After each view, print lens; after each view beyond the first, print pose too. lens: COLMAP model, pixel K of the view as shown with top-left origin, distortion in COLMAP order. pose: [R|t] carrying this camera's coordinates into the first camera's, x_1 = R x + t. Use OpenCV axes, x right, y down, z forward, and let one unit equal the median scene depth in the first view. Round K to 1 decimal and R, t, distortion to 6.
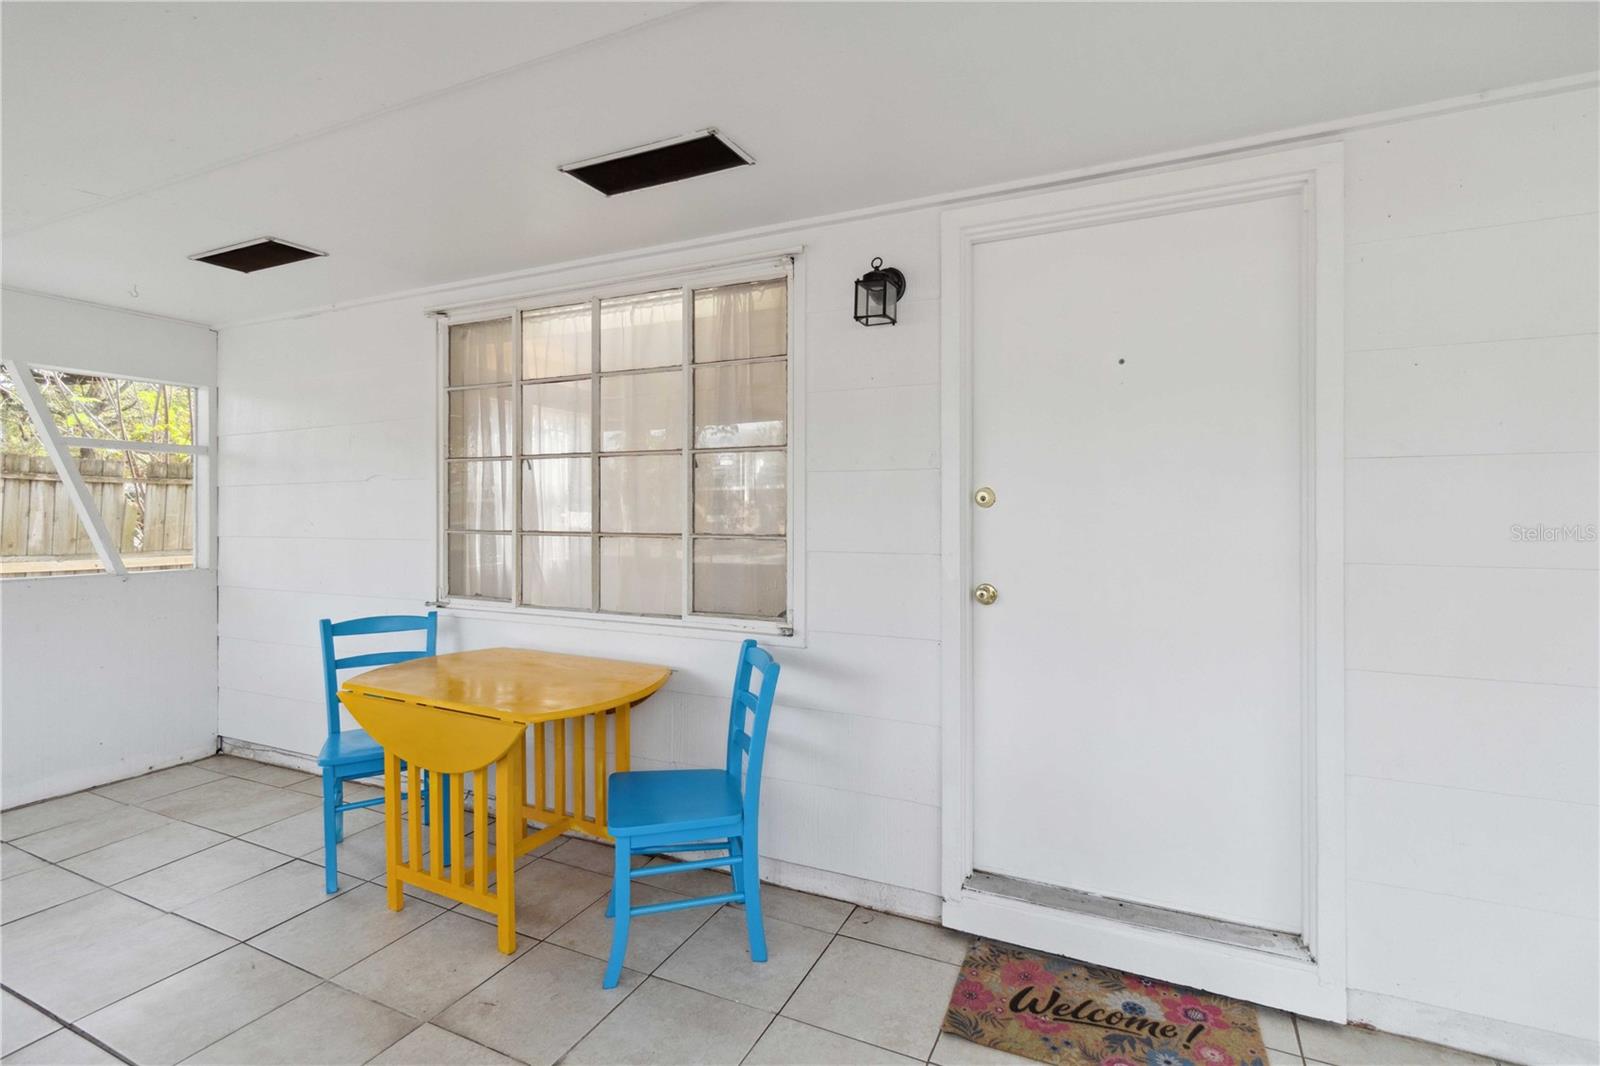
lens RADIAL K [[745.8, 0, 805.2], [0, 745.8, 516.9], [0, 0, 1]] dist [0.000215, 0.000631]
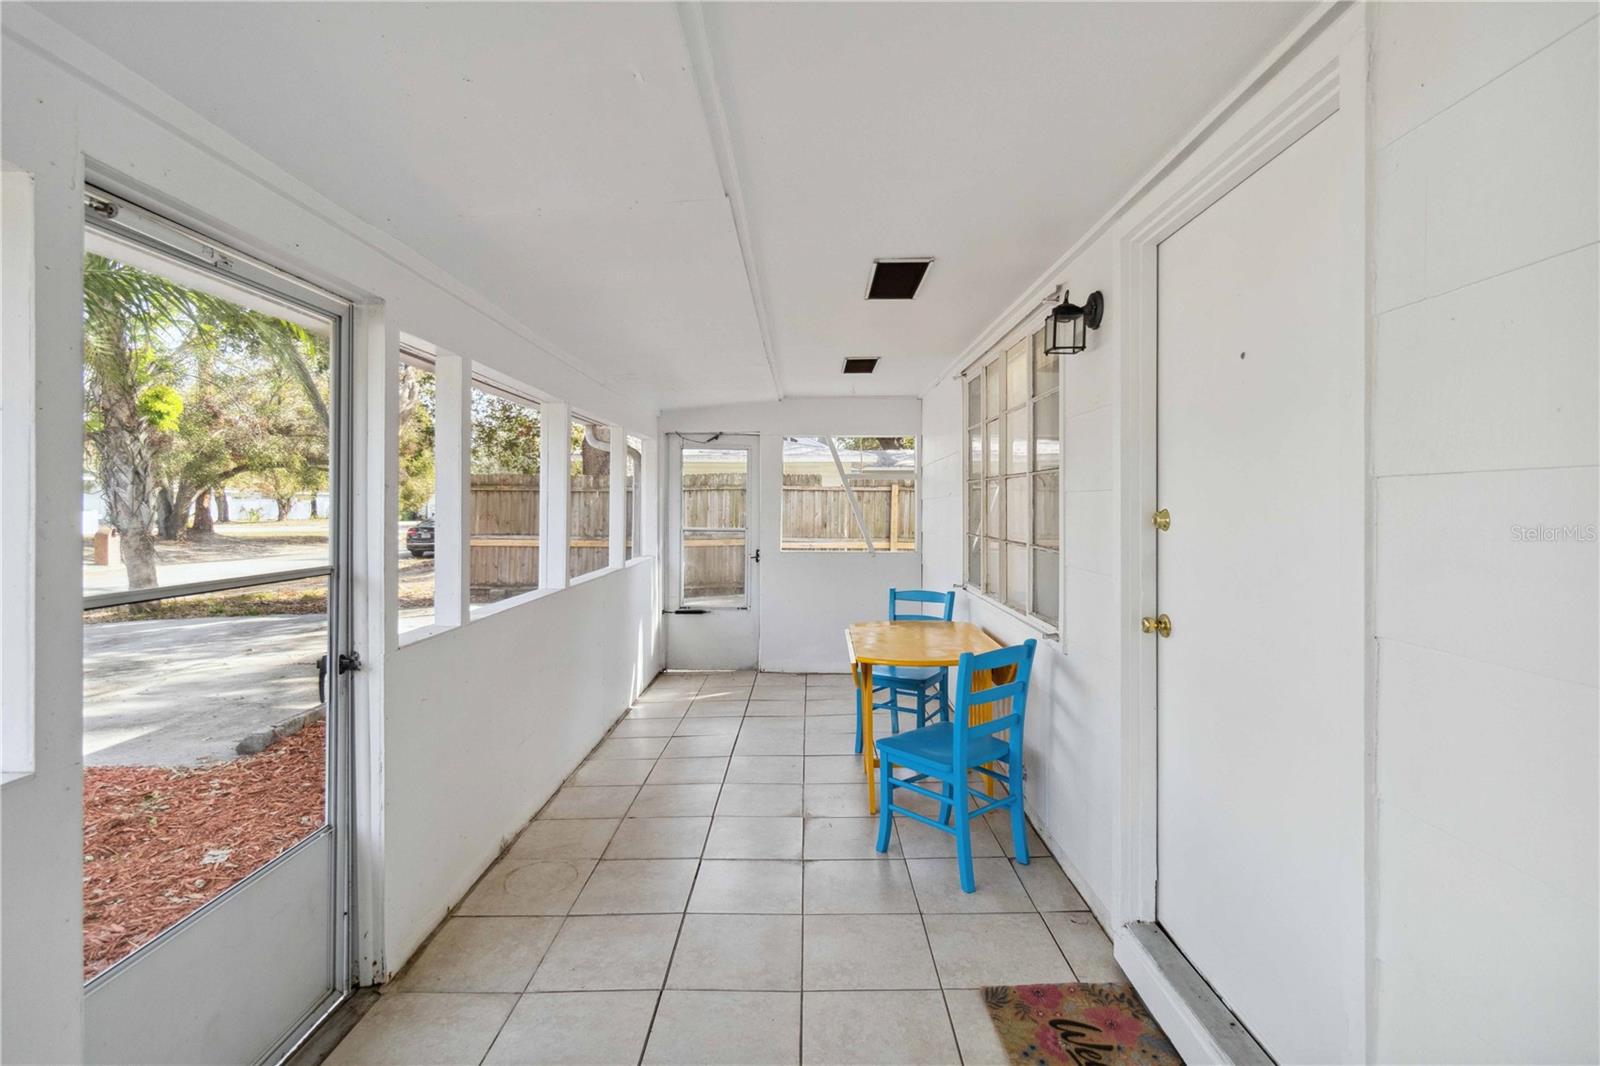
lens RADIAL K [[745.8, 0, 805.2], [0, 745.8, 516.9], [0, 0, 1]] dist [0.000215, 0.000631]
pose [[0.424797, 0.011316, -0.905218, 0.991998], [-0.007208, 0.999932, 0.009118, -0.035813], [0.905260, 0.002652, 0.424850, 0.243678]]
